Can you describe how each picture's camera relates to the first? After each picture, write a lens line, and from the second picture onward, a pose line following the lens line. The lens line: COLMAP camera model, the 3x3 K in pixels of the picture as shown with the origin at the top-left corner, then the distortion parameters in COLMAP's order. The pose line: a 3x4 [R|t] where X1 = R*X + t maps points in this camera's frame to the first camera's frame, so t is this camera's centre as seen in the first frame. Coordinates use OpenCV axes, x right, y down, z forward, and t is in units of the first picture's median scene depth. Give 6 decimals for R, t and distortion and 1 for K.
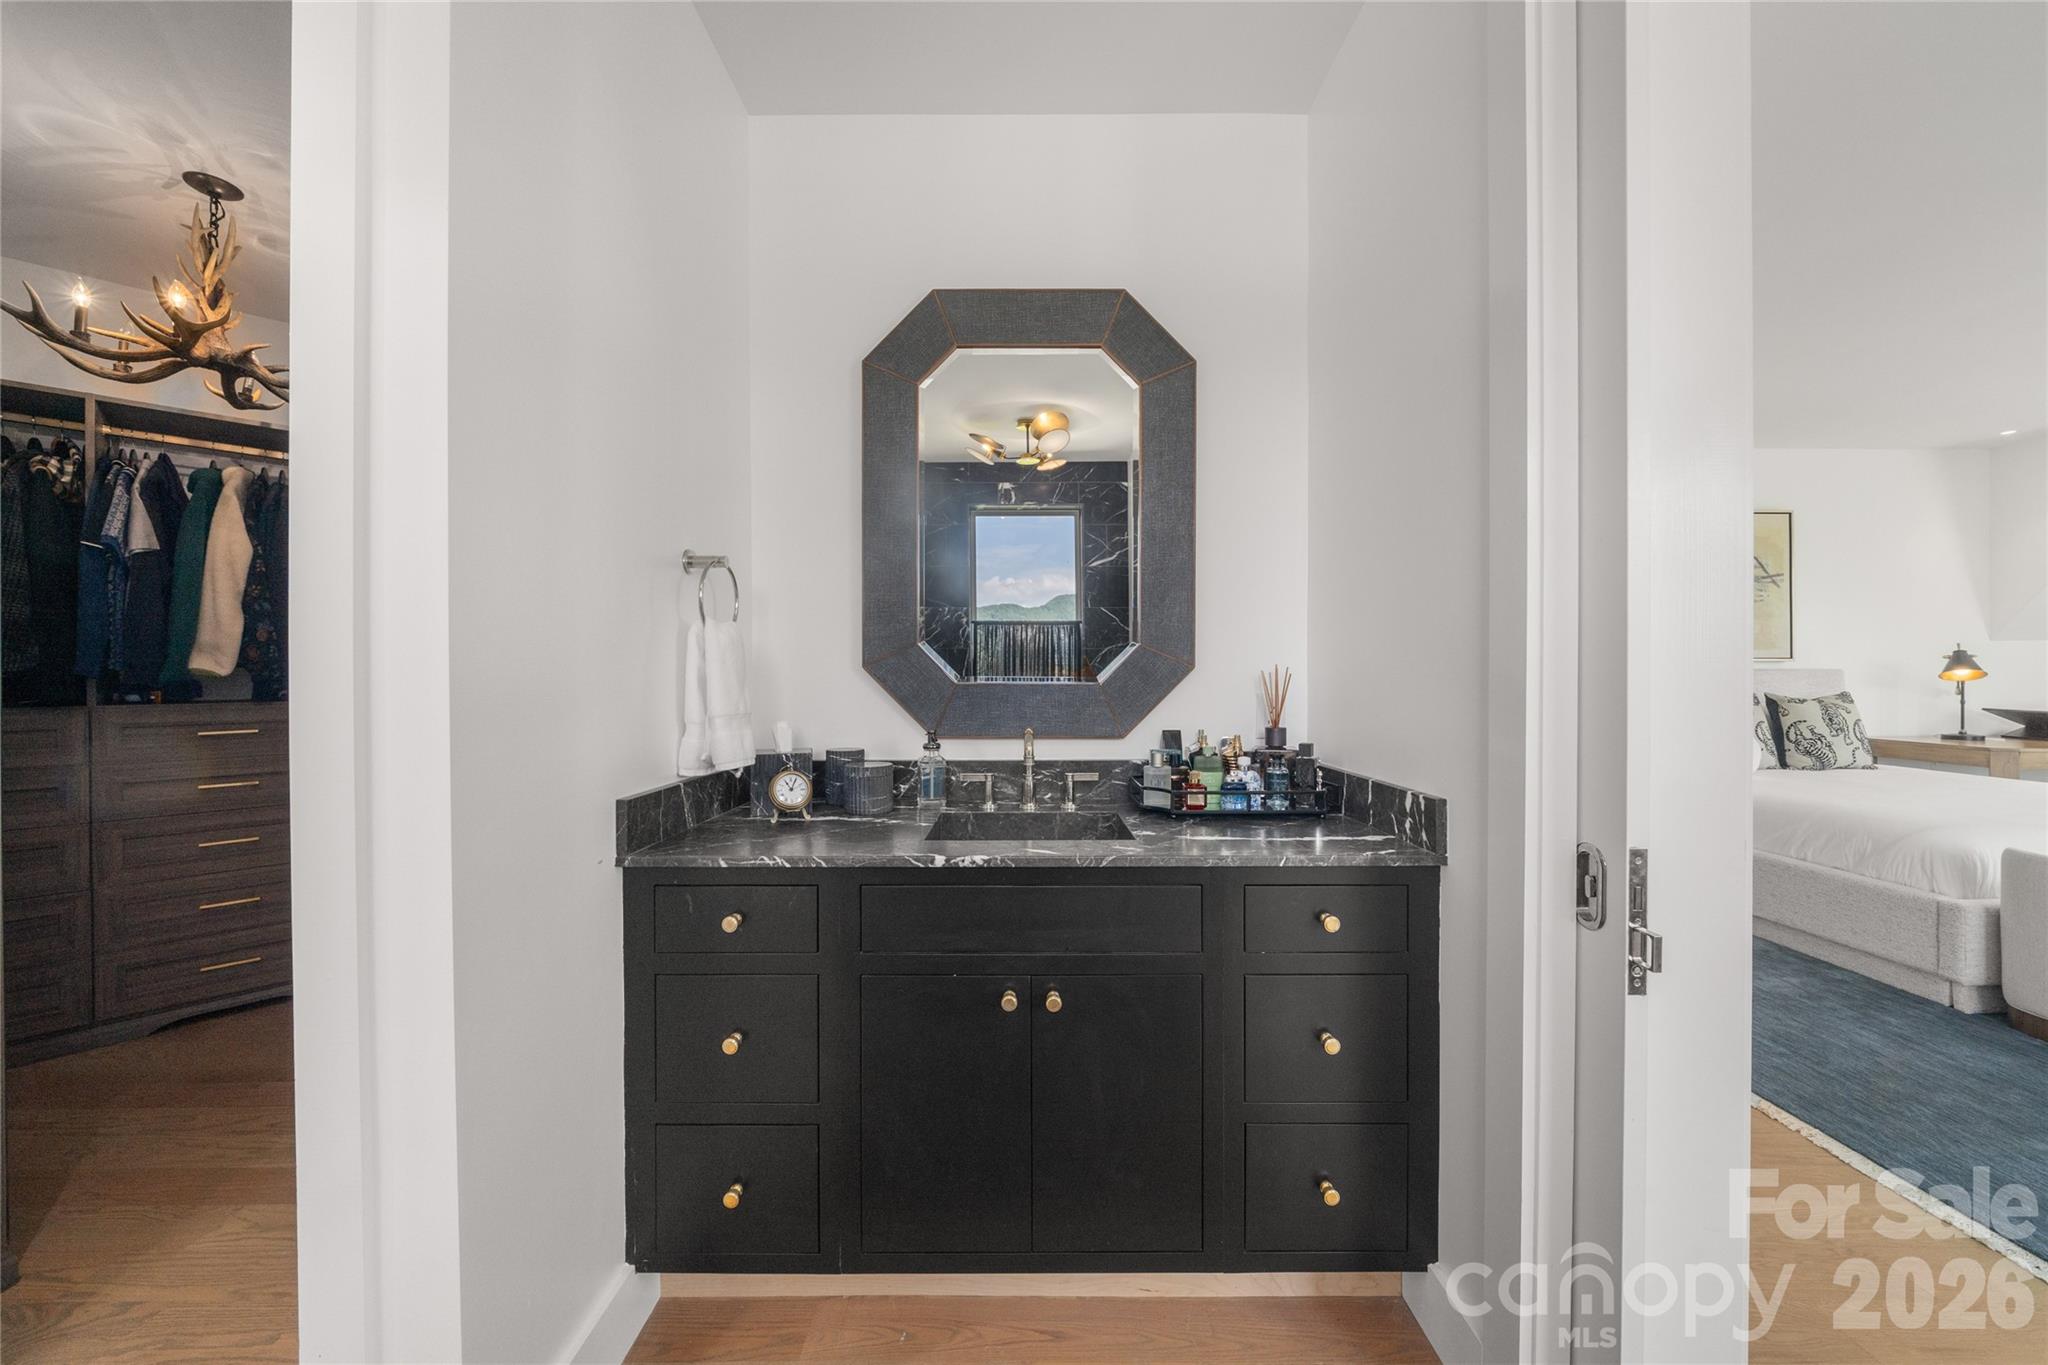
lens RADIAL K [[715.4, 0, 1018.3], [0, 715.4, 674.7], [0, 0, 1]] dist [-0.006525, 0.000819]
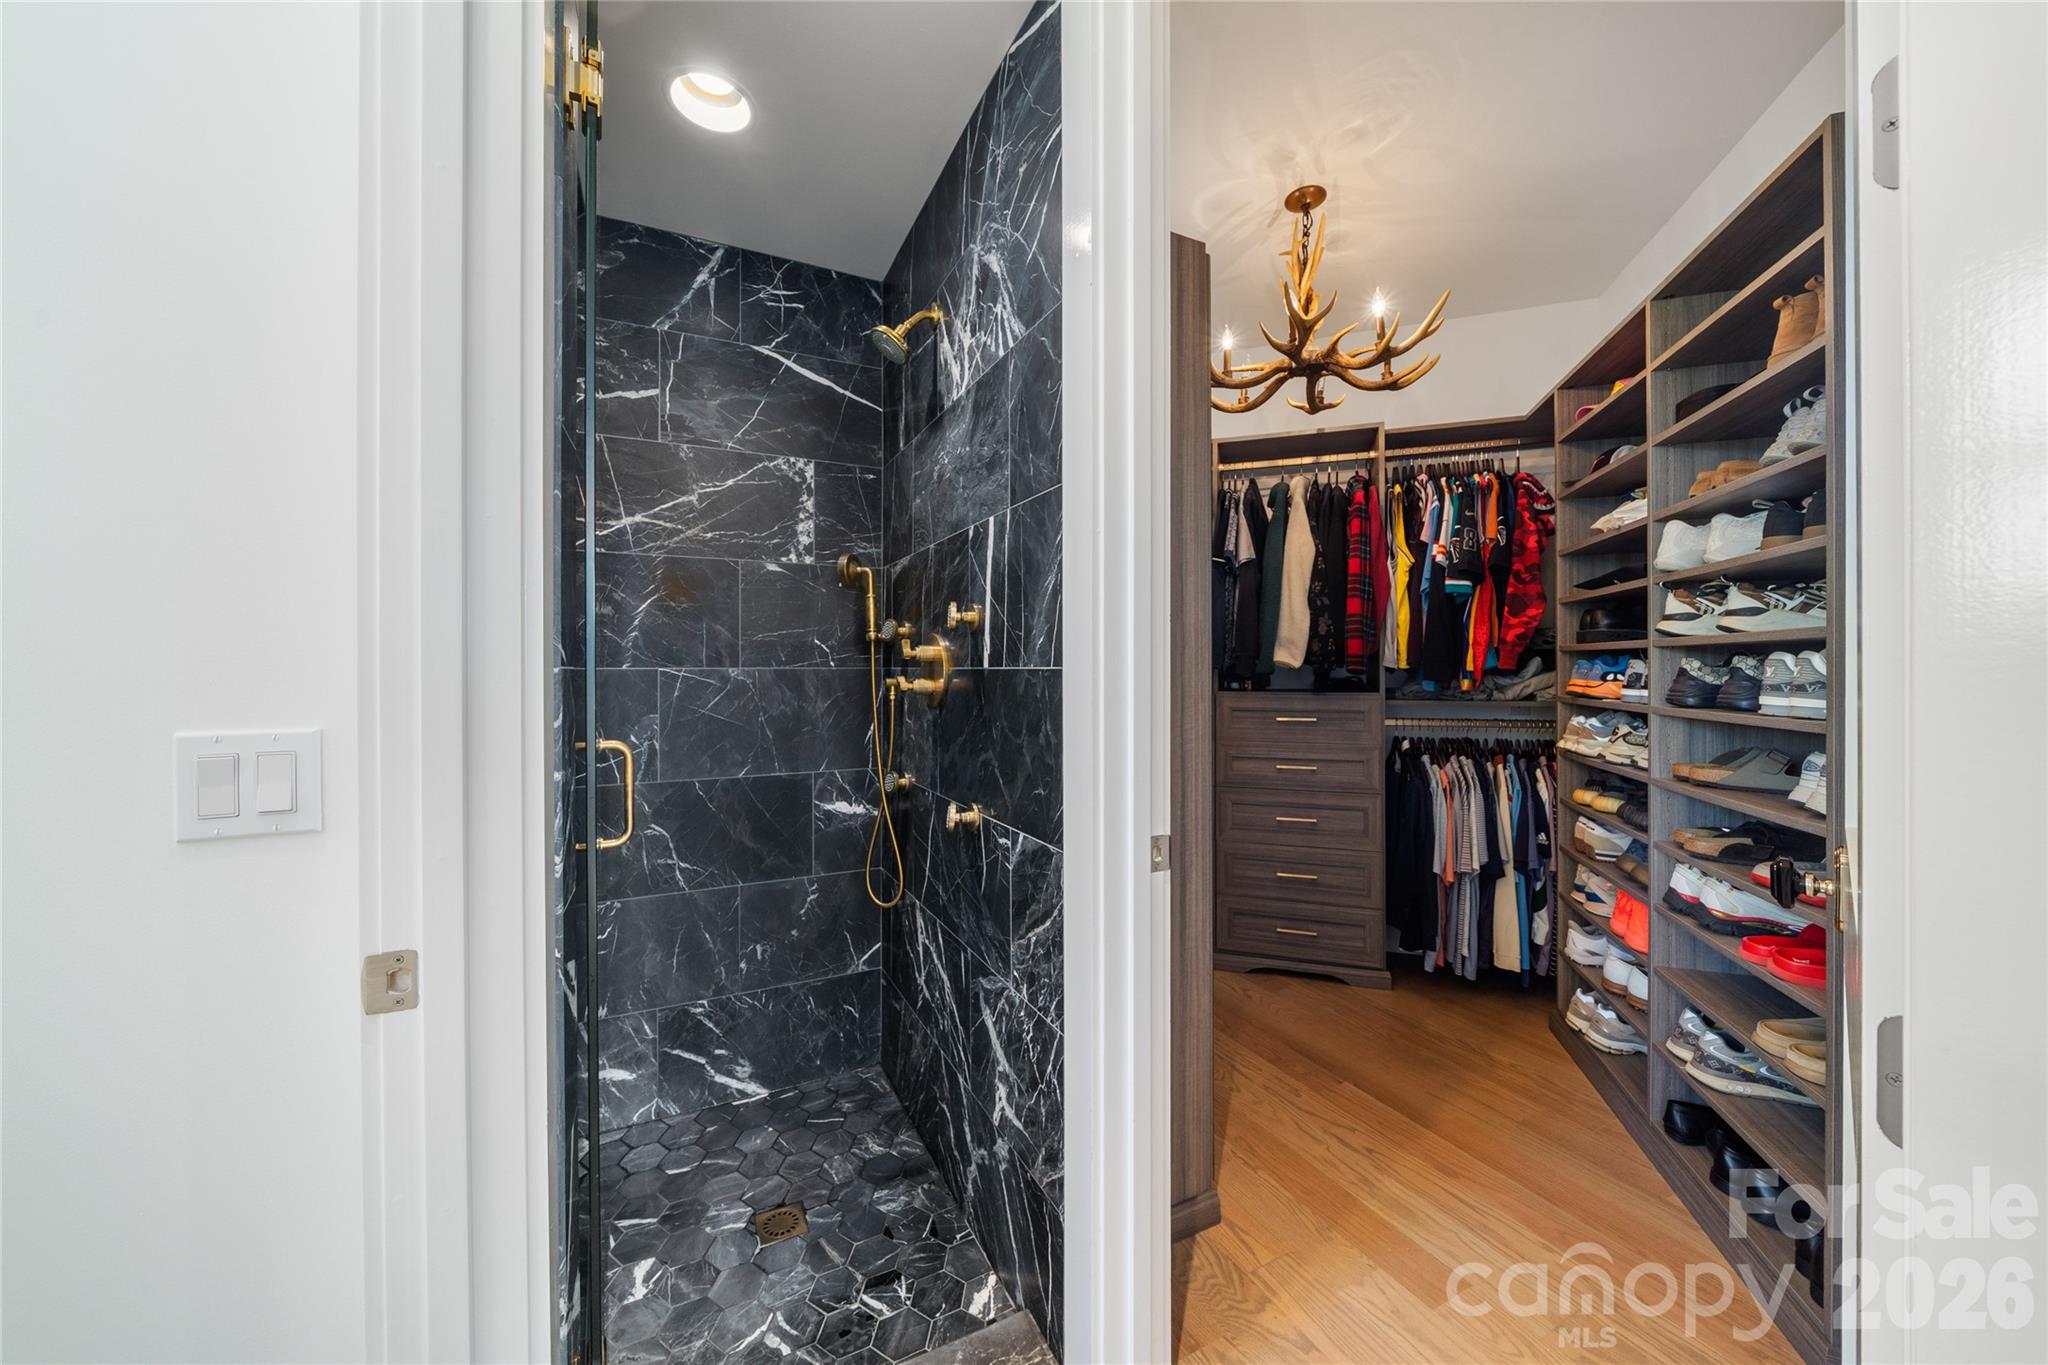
lens RADIAL K [[715.4, 0, 1024.4], [0, 715.4, 669.0], [0, 0, 1]] dist [-0.006525, 0.000819]
pose [[0.447463, 0.003419, -0.894296, -0.324665], [-0.001455, 0.999994, 0.003095, 0.000863], [0.894301, -0.000084, 0.447465, 0.136955]]
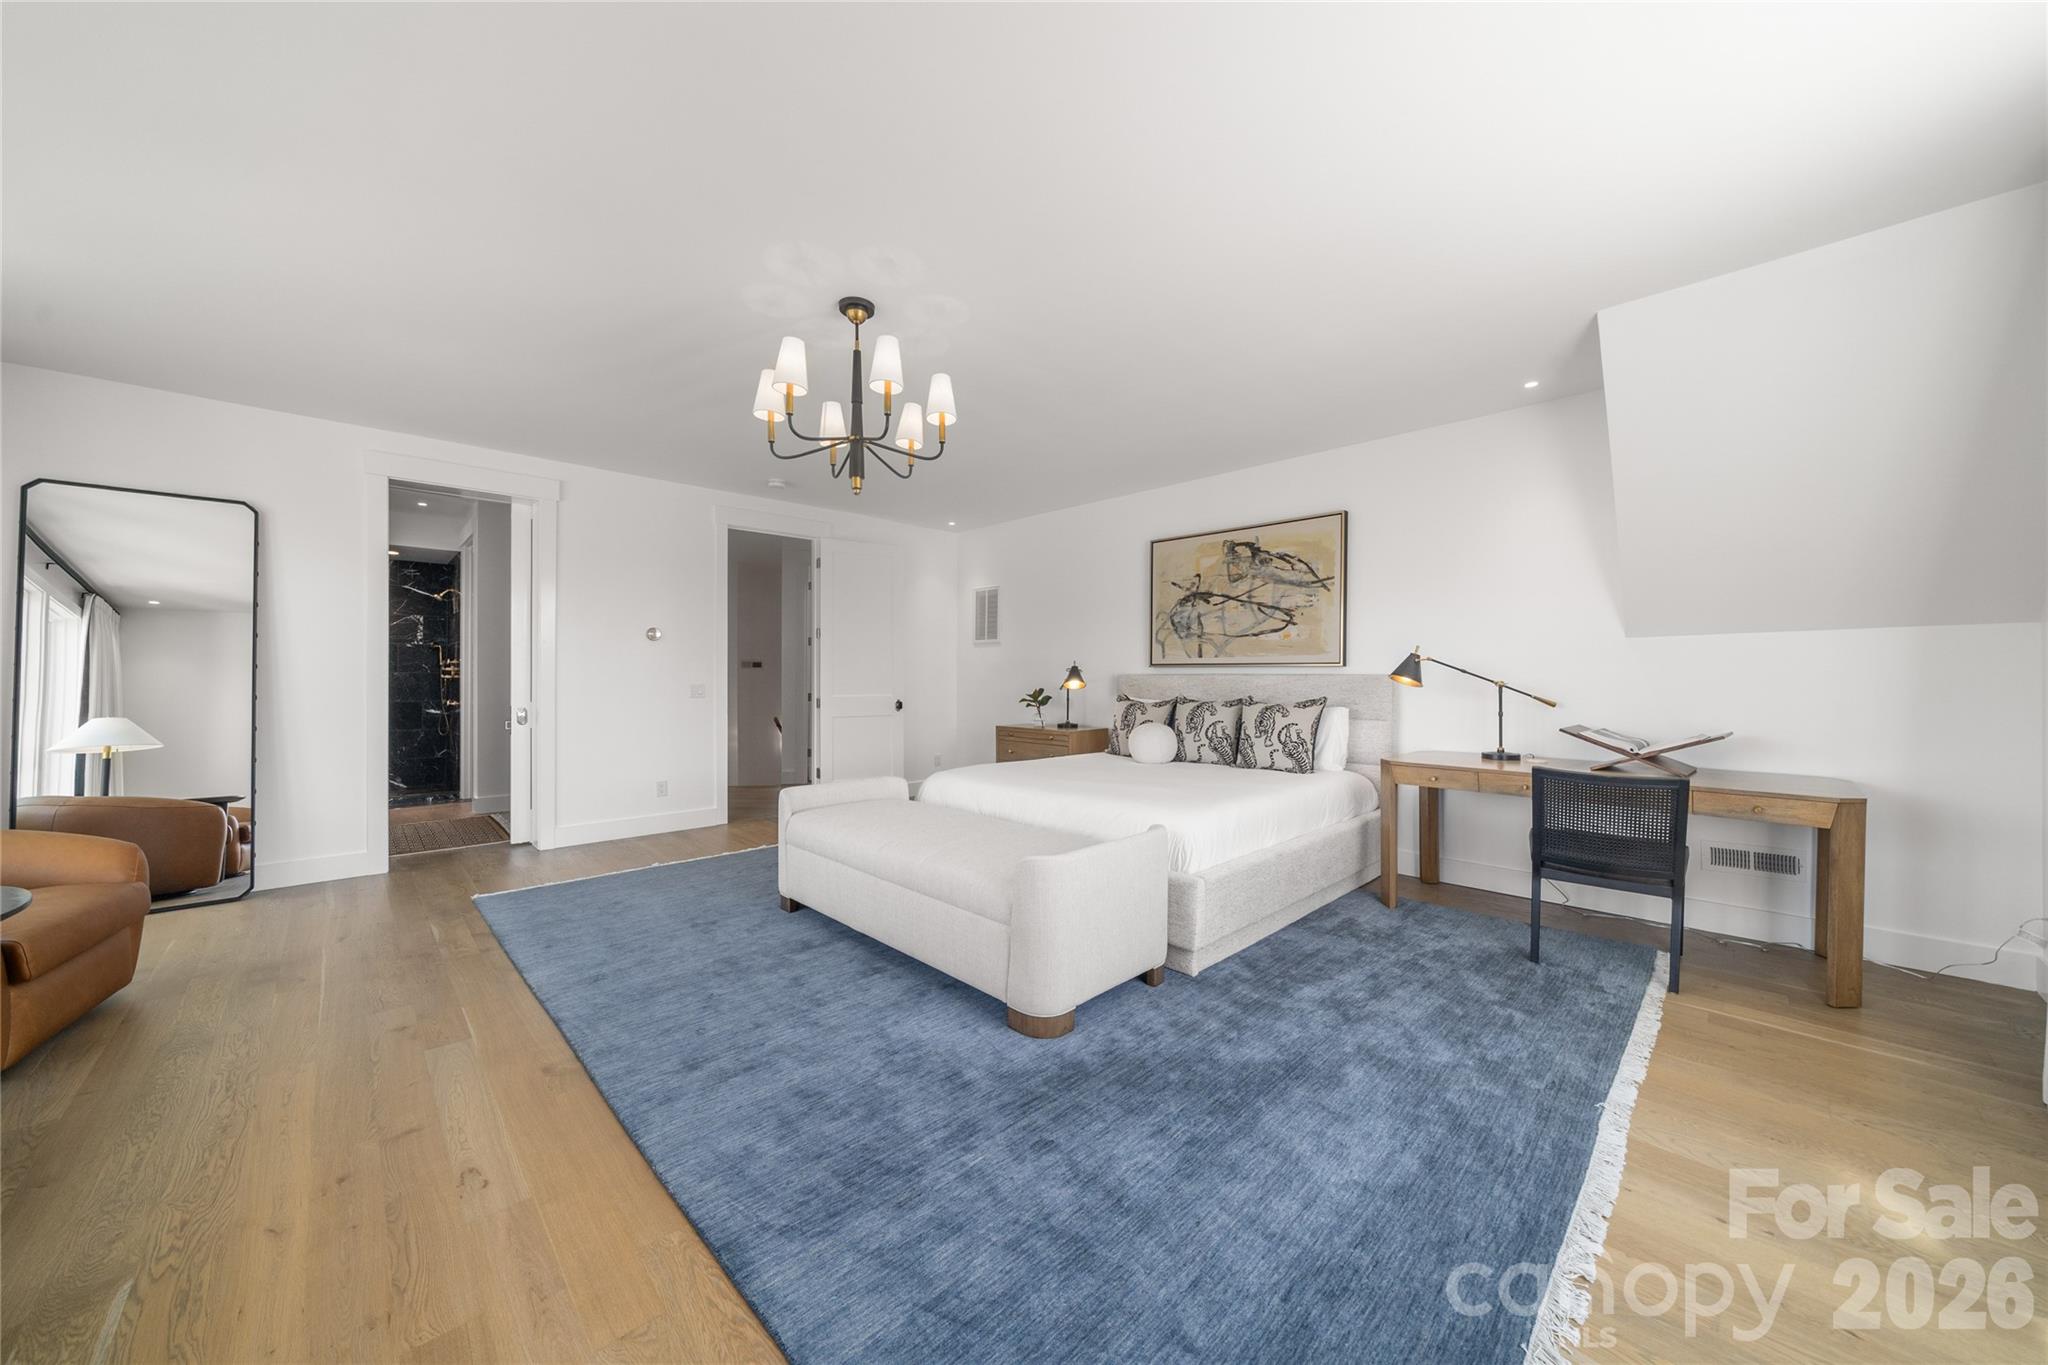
lens RADIAL K [[715.4, 0, 1016.5], [0, 715.4, 678.2], [0, 0, 1]] dist [-0.006525, 0.000819]
pose [[0.695327, 0.009564, -0.718630, 2.803647], [-0.006766, 0.999954, 0.006762, -0.010750], [0.718662, 0.000160, 0.695360, -0.005442]]
